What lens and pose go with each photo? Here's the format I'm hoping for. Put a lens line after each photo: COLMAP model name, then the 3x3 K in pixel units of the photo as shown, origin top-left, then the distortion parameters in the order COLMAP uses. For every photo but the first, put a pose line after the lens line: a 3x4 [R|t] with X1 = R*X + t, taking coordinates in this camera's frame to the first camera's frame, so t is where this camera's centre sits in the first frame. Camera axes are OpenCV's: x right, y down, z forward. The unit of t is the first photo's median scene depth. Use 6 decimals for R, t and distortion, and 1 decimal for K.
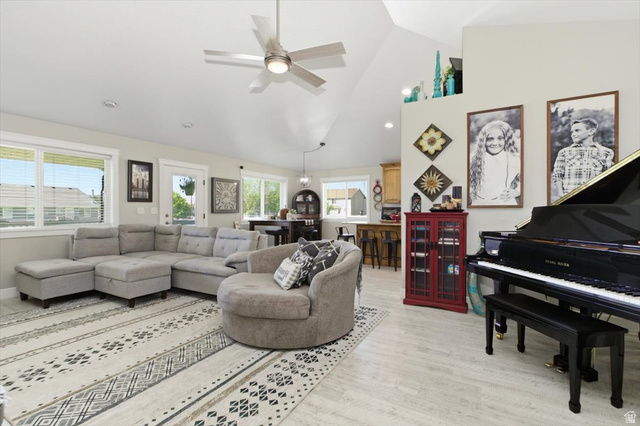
lens RADIAL K [[302.2, 0, 320.0], [0, 302.2, 213.0], [0, 0, 1]] dist [-0.002366, -0.001180]
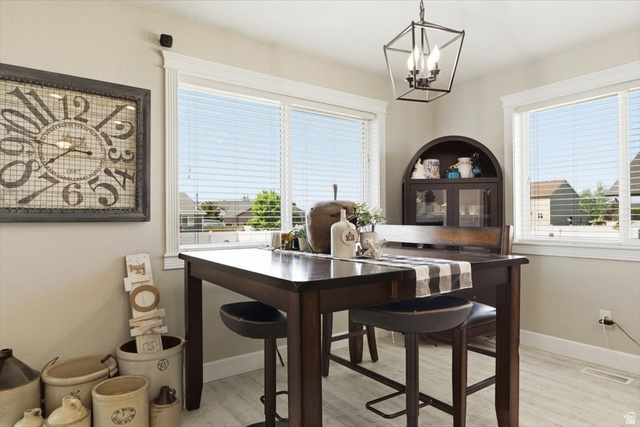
lens RADIAL K [[397.3, 0, 320.0], [0, 397.3, 213.5], [0, 0, 1]] dist [0.001583, 0.000284]
pose [[0.914334, -0.006821, -0.404904, -0.009151], [0.001018, 0.999894, -0.014544, -0.002482], [0.404961, 0.012886, 0.914243, 0.891159]]
